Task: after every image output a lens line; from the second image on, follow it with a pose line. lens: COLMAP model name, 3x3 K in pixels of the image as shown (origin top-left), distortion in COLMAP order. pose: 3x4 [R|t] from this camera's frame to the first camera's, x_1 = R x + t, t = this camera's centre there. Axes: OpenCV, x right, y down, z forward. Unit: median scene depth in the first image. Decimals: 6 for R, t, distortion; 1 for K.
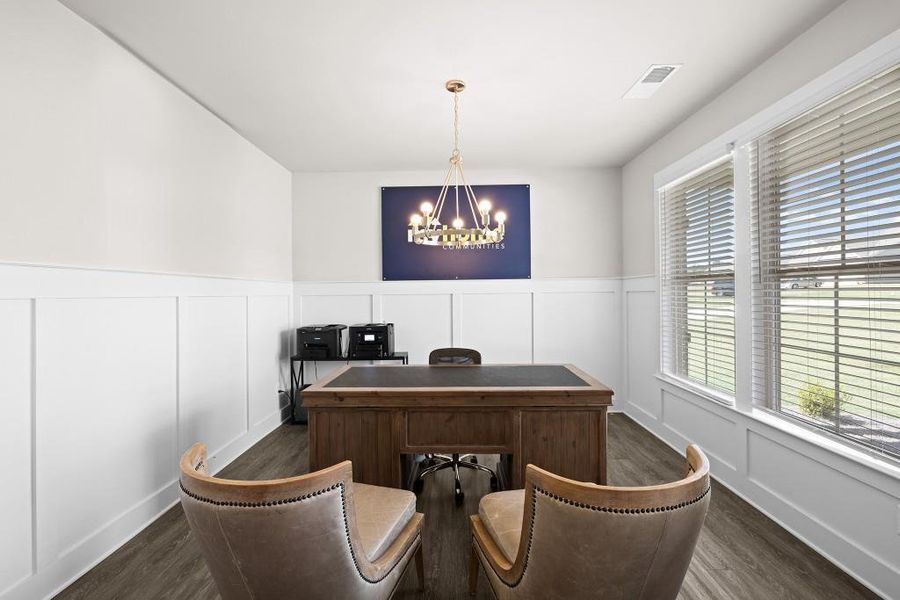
lens RADIAL K [[372.1, 0, 449.3], [0, 372.1, 295.0], [0, 0, 1]] dist [-0.000060, 0.000197]
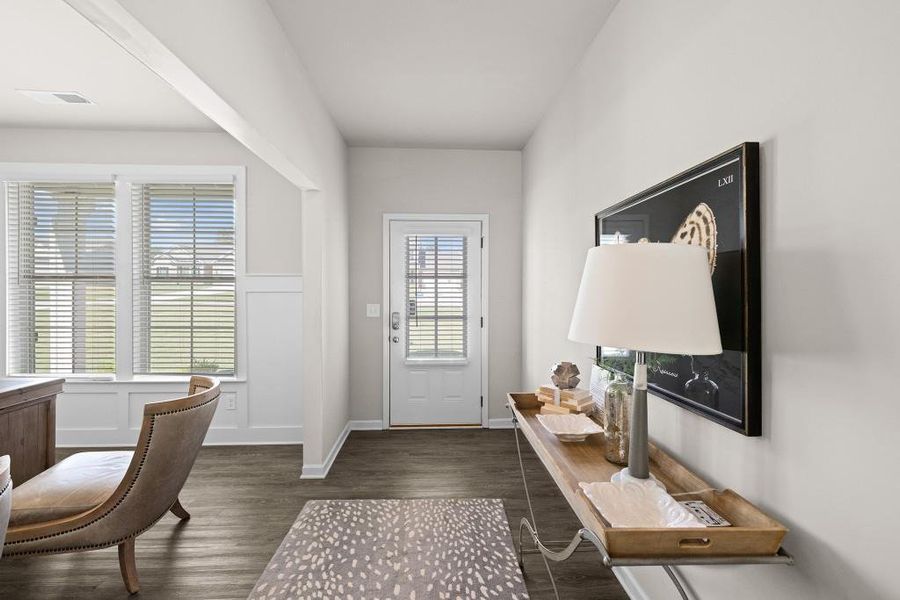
lens RADIAL K [[386.6, 0, 443.6], [0, 386.6, 285.3], [0, 0, 1]] dist [-0.000341, 0.000067]
pose [[-0.061721, 0.022263, 0.997845, -0.710158], [0.002121, 0.999752, -0.022174, 0.004300], [-0.998091, 0.000748, -0.061753, -0.059520]]
